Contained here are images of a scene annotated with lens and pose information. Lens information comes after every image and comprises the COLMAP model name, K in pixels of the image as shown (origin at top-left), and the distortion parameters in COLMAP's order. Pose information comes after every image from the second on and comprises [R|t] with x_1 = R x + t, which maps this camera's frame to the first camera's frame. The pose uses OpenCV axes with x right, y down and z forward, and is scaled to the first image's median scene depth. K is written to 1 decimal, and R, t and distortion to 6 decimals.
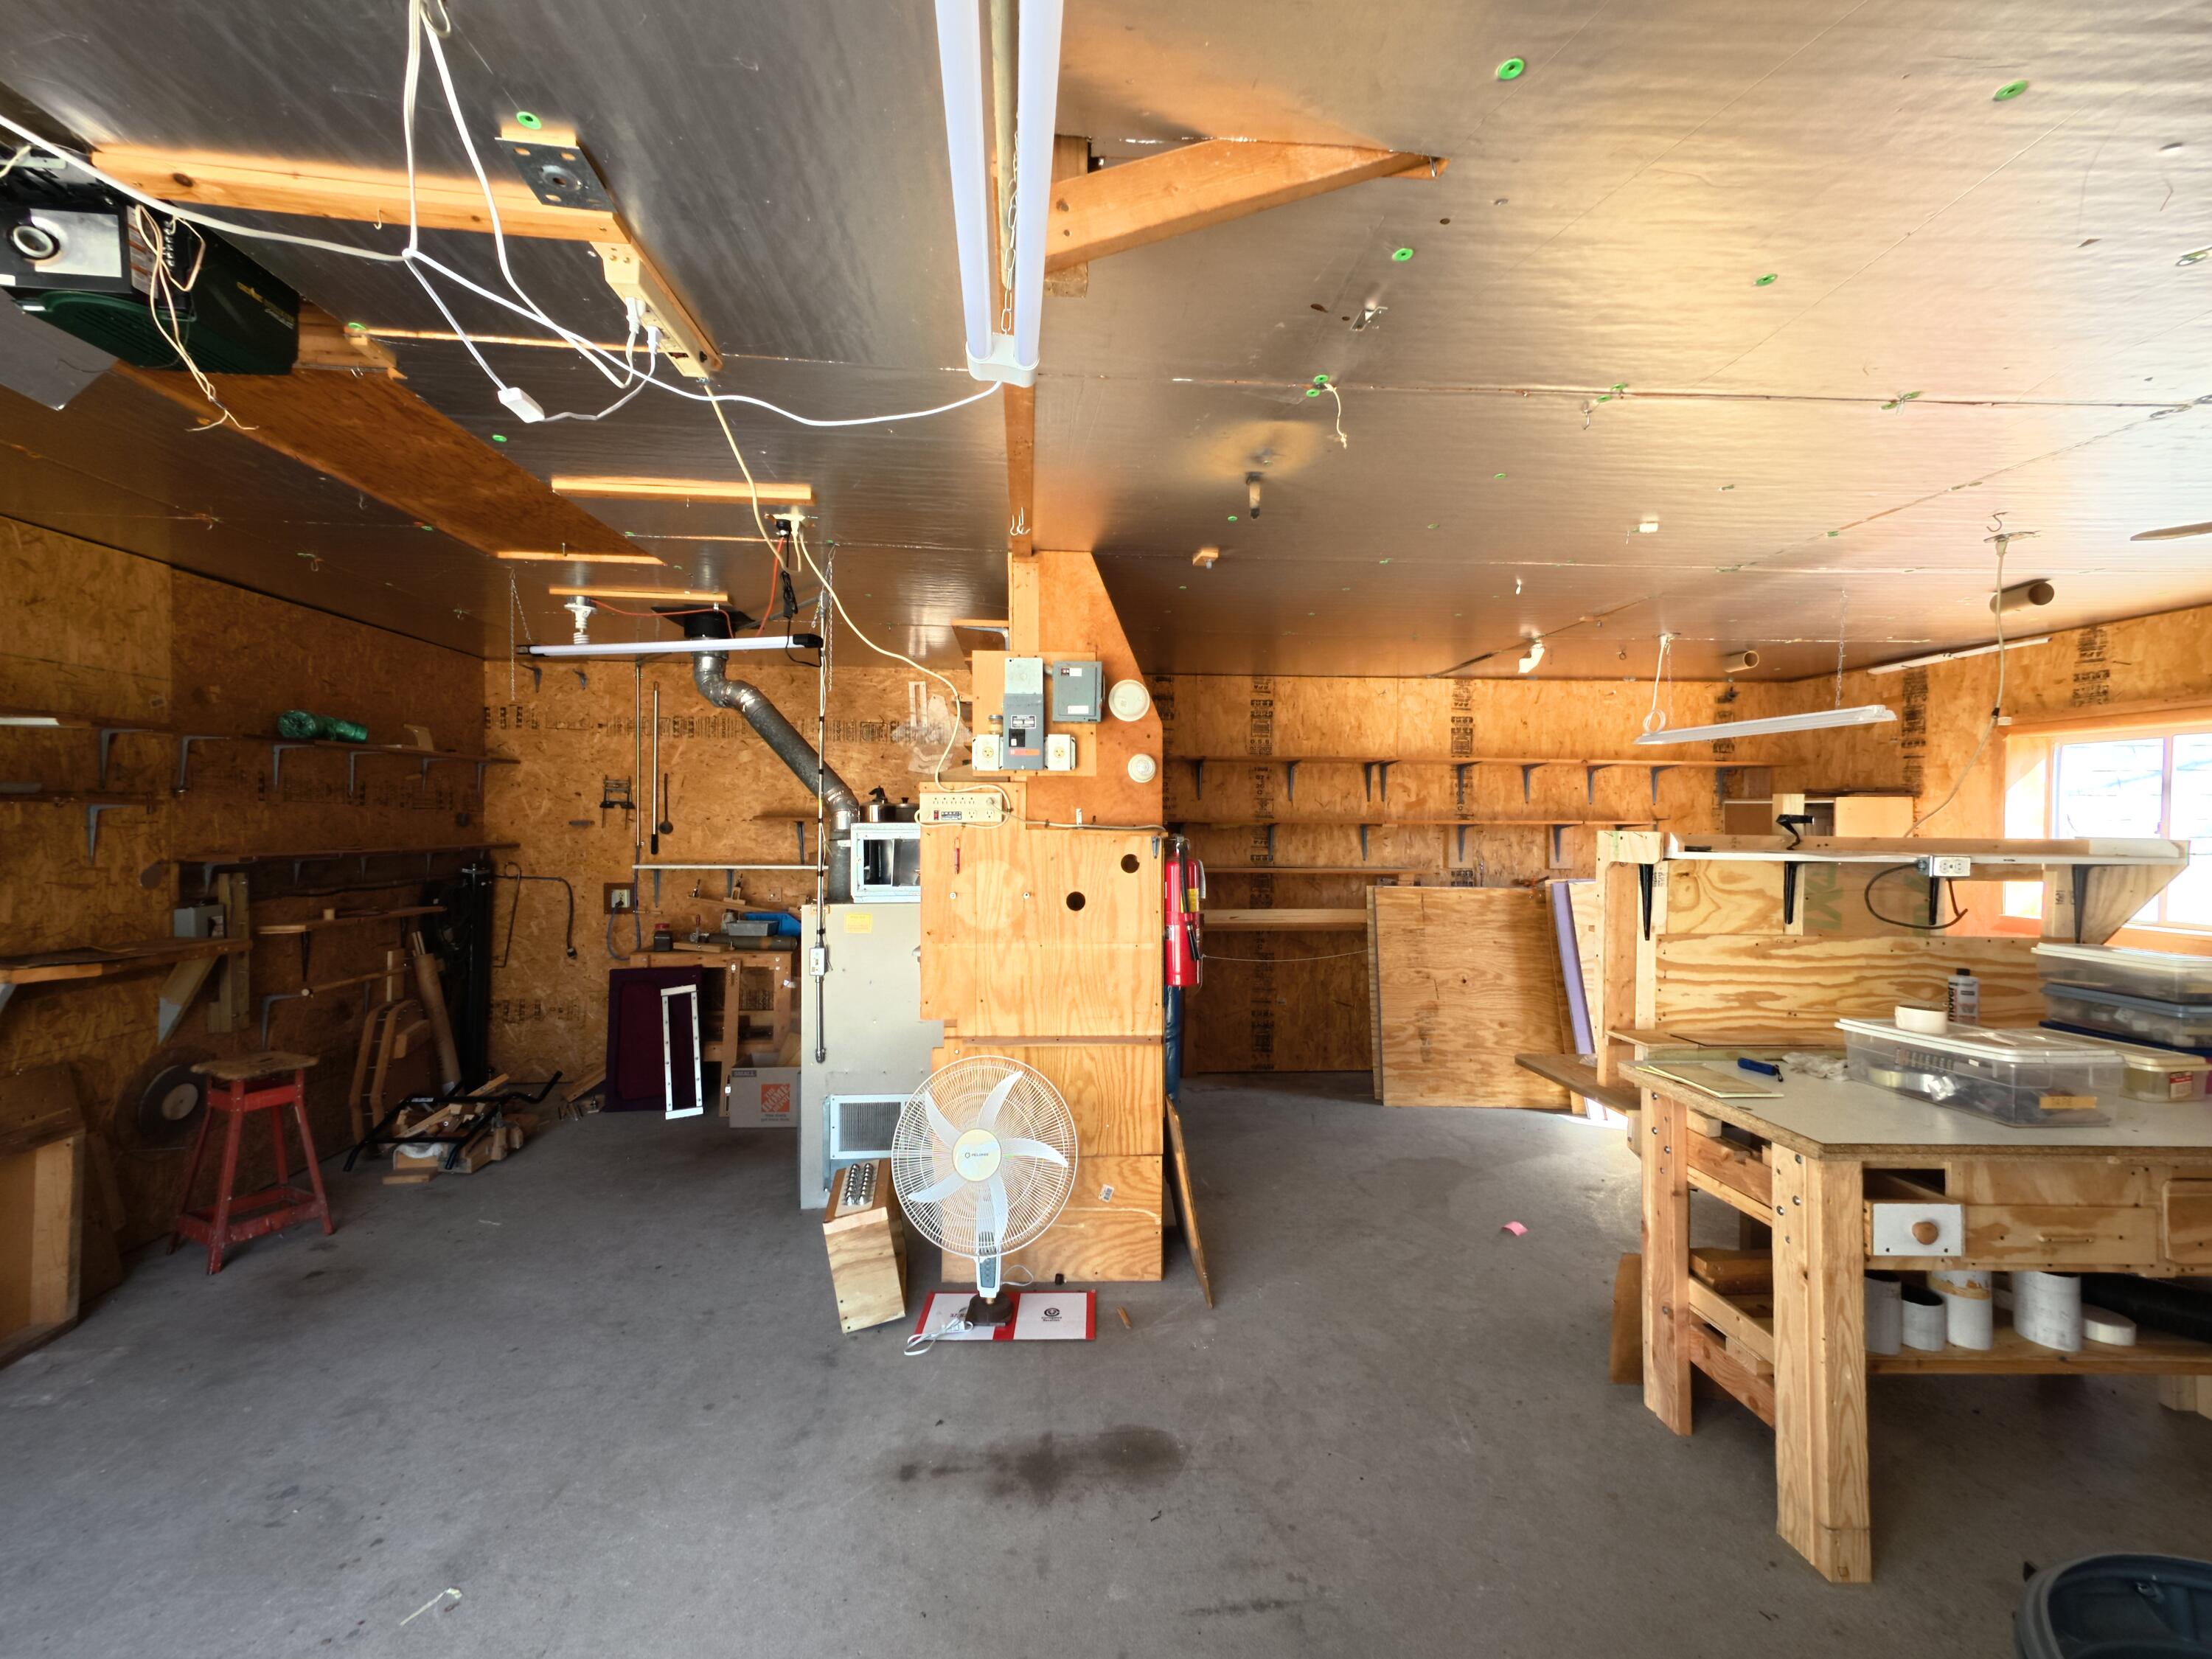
lens RADIAL K [[935.8, 0, 1100.1], [0, 935.8, 828.0], [0, 0, 1]] dist [0.034232, 0.000095]
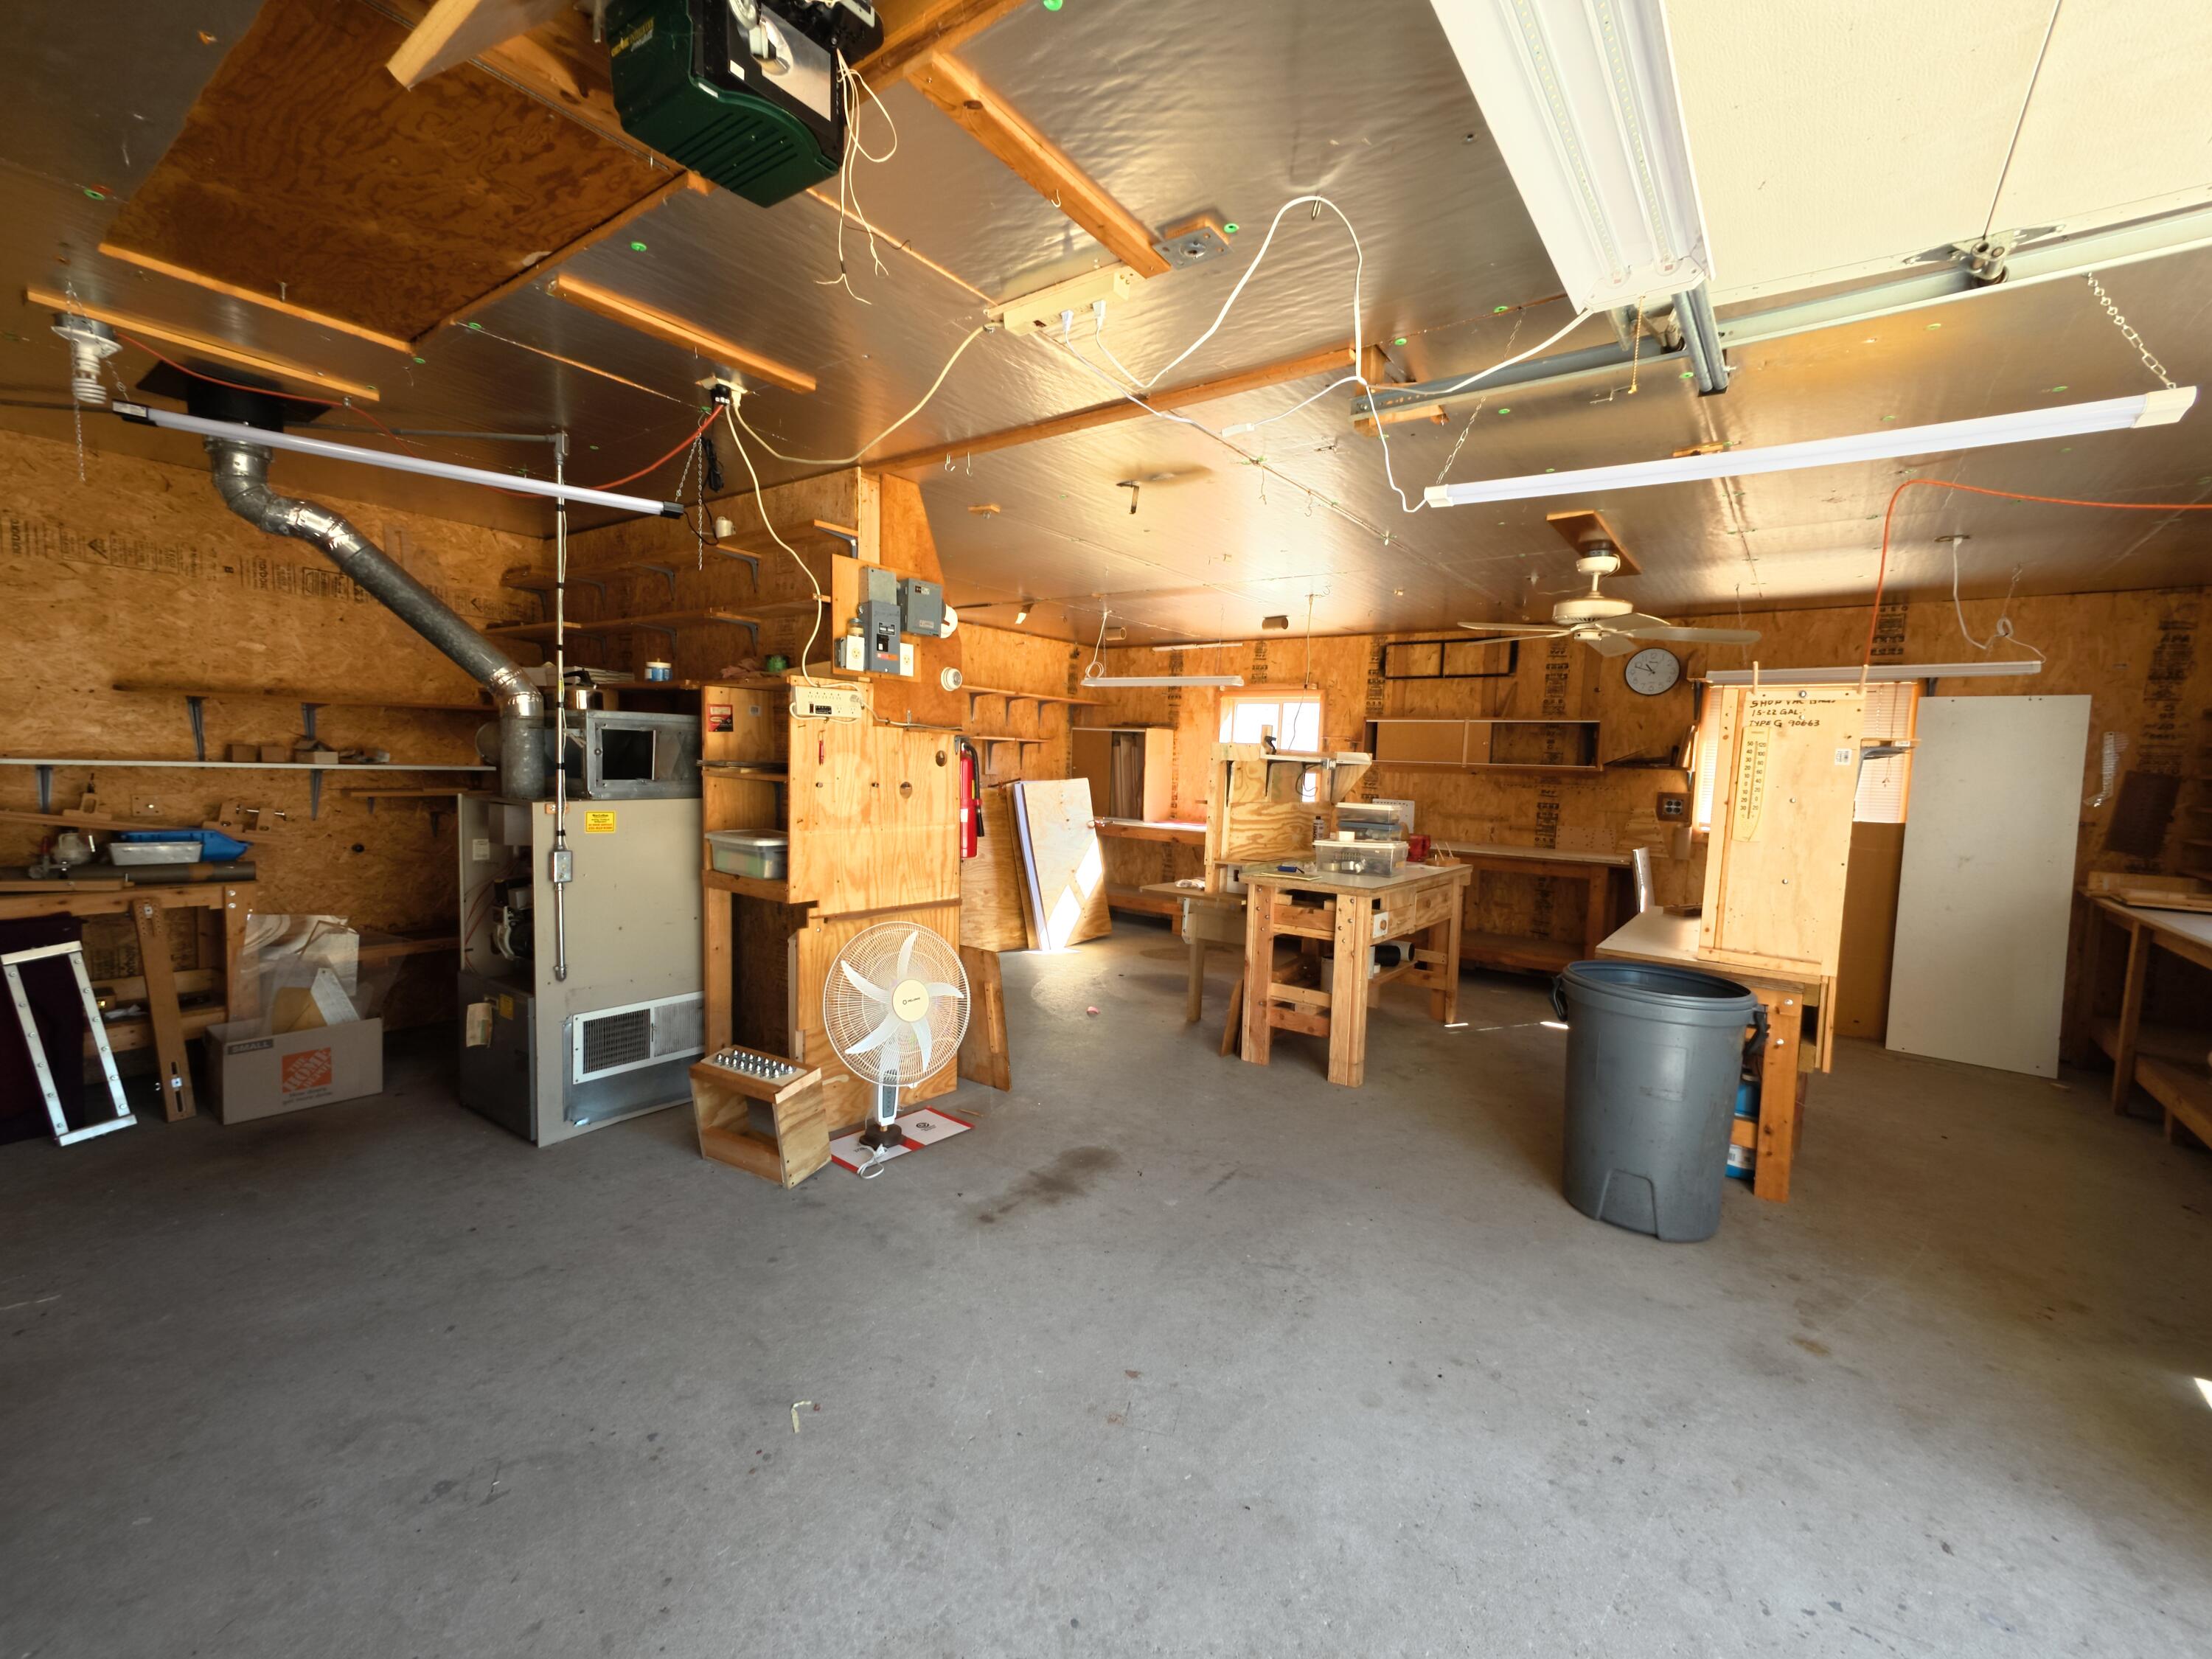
lens RADIAL K [[935.8, 0, 1103.2], [0, 935.8, 826.1], [0, 0, 1]] dist [0.034232, 0.000095]
pose [[0.657432, -0.037402, 0.752585, -0.741372], [-0.025559, 0.997086, 0.071881, 0.033015], [-0.753080, -0.066492, 0.654560, 0.053573]]
